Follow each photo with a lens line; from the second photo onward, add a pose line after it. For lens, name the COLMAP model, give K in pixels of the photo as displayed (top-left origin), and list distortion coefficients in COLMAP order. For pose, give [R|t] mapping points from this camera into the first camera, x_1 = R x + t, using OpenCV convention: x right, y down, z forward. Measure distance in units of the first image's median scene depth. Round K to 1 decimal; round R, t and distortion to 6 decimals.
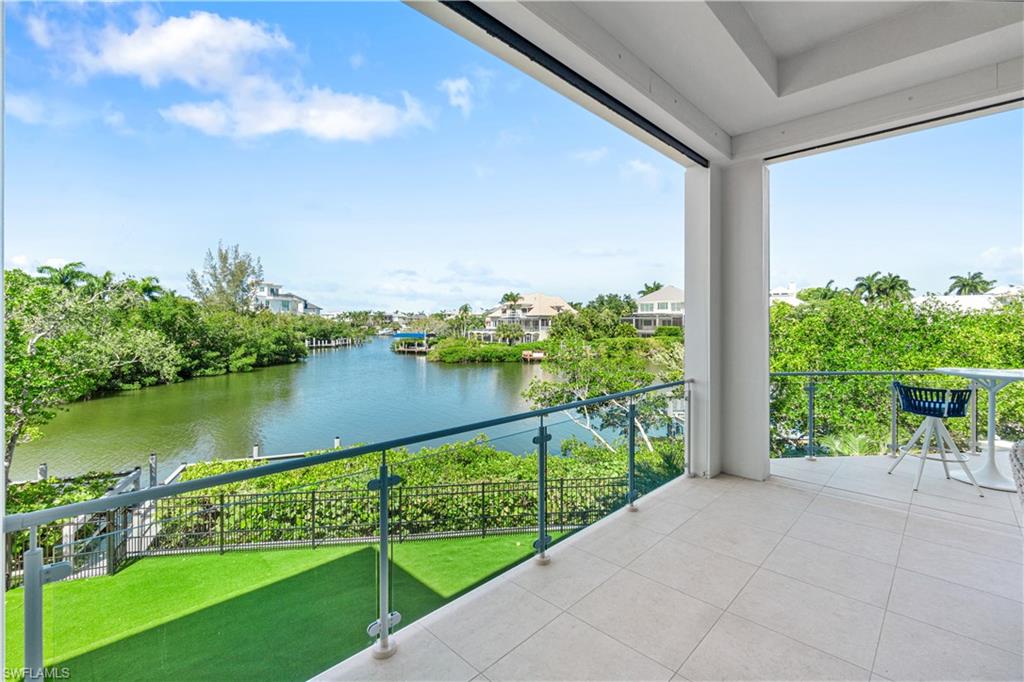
lens RADIAL K [[448.9, 0, 505.7], [0, 448.9, 320.8], [0, 0, 1]] dist [-0.003271, -0.000258]
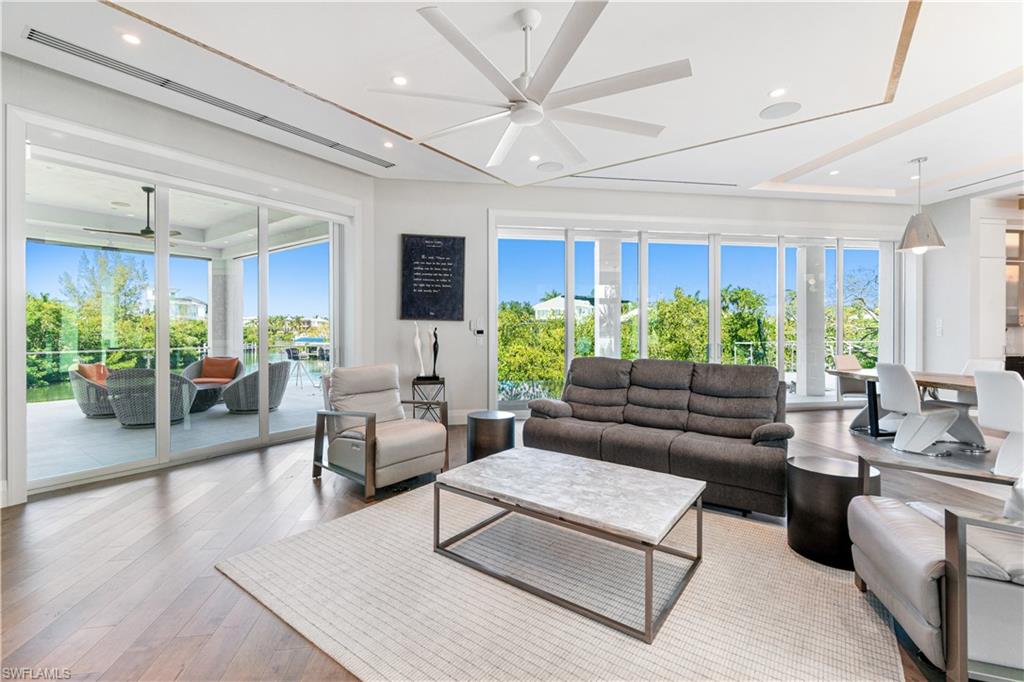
lens RADIAL K [[449.8, 0, 511.2], [0, 449.8, 333.1], [0, 0, 1]] dist [-0.008703, -0.000110]
pose [[0.988568, -0.002293, 0.150761, 0.078594], [-0.000138, 0.999870, 0.016115, 0.000621], [-0.150779, -0.015951, 0.988439, -0.073666]]
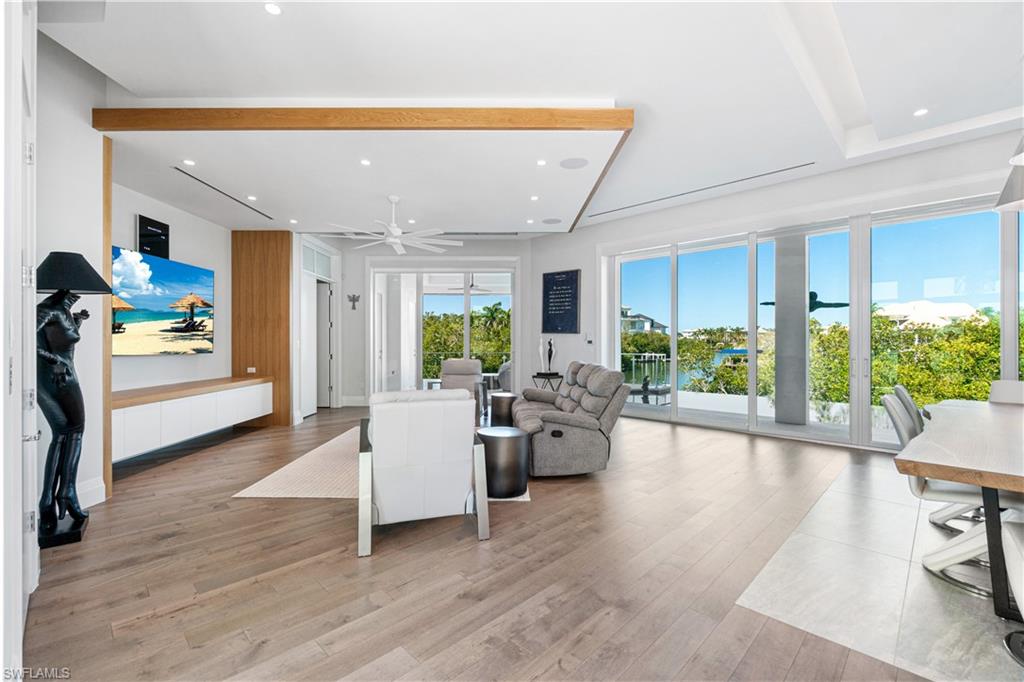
lens RADIAL K [[442.4, 0, 503.7], [0, 442.4, 342.1], [0, 0, 1]] dist [-0.004638, -0.000428]
pose [[0.699032, -0.000191, -0.715090, 0.132799], [0.007226, 0.999951, 0.006797, 0.000891], [0.715054, -0.009919, 0.698999, -0.077138]]
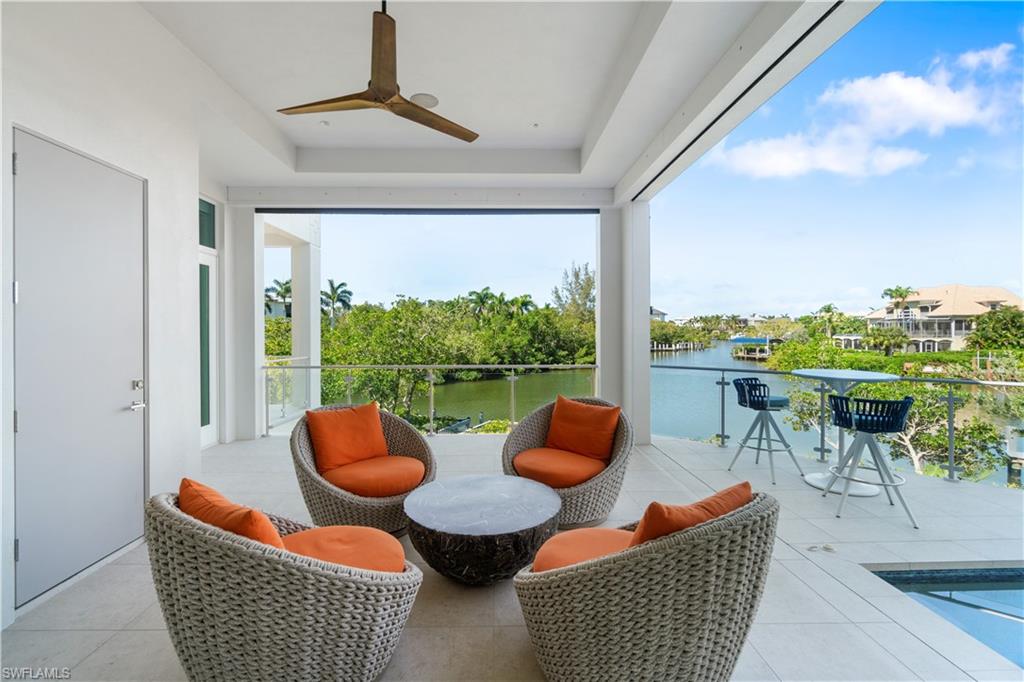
lens RADIAL K [[440.9, 0, 505.2], [0, 440.9, 333.5], [0, 0, 1]] dist [-0.002980, -0.000280]
pose [[0.718368, 0.003211, -0.695655, 0.054872], [0.009429, 0.999853, 0.014351, 0.000326], [0.695599, -0.016868, 0.718232, -0.004753]]
